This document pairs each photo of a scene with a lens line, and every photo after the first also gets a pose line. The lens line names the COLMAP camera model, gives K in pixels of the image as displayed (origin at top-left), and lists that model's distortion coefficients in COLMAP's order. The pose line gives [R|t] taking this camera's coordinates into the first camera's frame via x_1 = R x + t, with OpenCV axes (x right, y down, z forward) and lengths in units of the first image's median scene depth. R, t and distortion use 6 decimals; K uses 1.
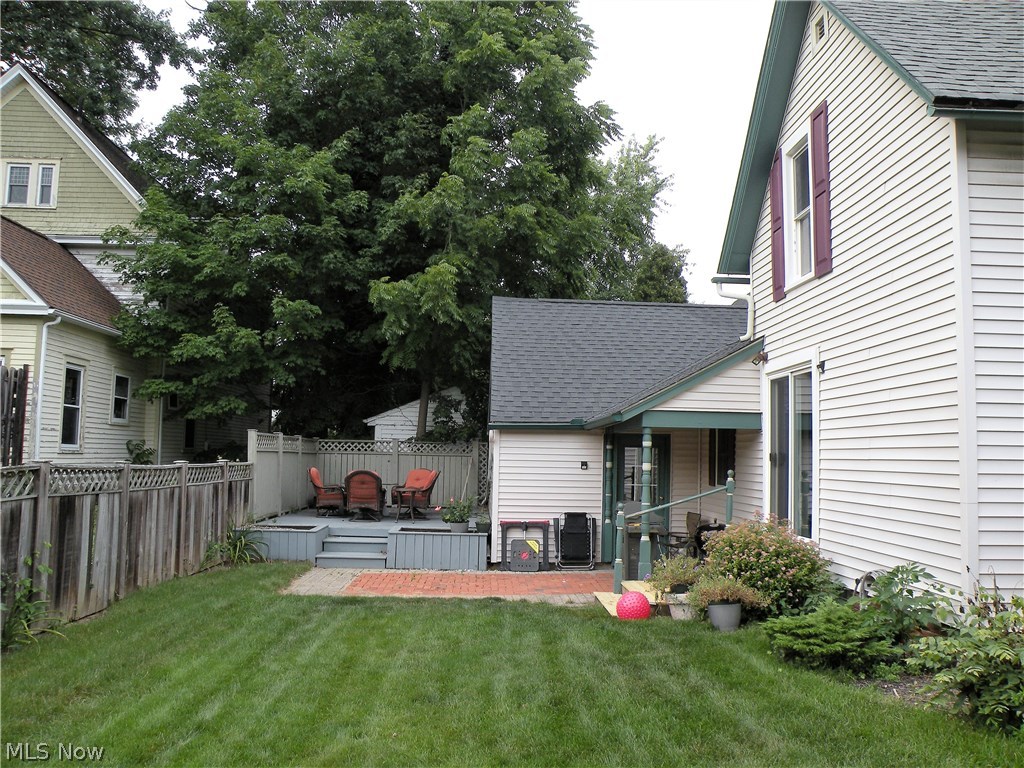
lens RADIAL K [[819.0, 0, 512.0], [0, 819.0, 384.0], [0, 0, 1]] dist [-0.156080, 0.129403]
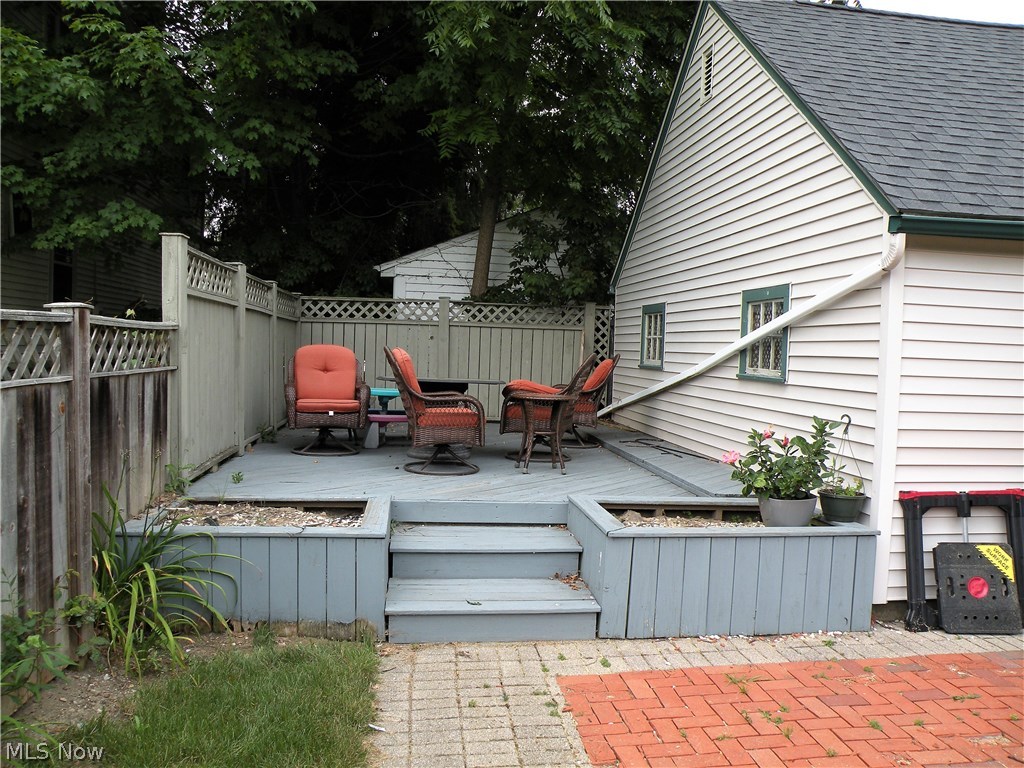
lens RADIAL K [[819.0, 0, 512.0], [0, 819.0, 384.0], [0, 0, 1]] dist [-0.156080, 0.129403]
pose [[0.995992, 0.009300, 0.088960, -0.160006], [-0.020906, 0.991236, 0.130438, 0.058037], [-0.086967, -0.131775, 0.987457, 0.495163]]
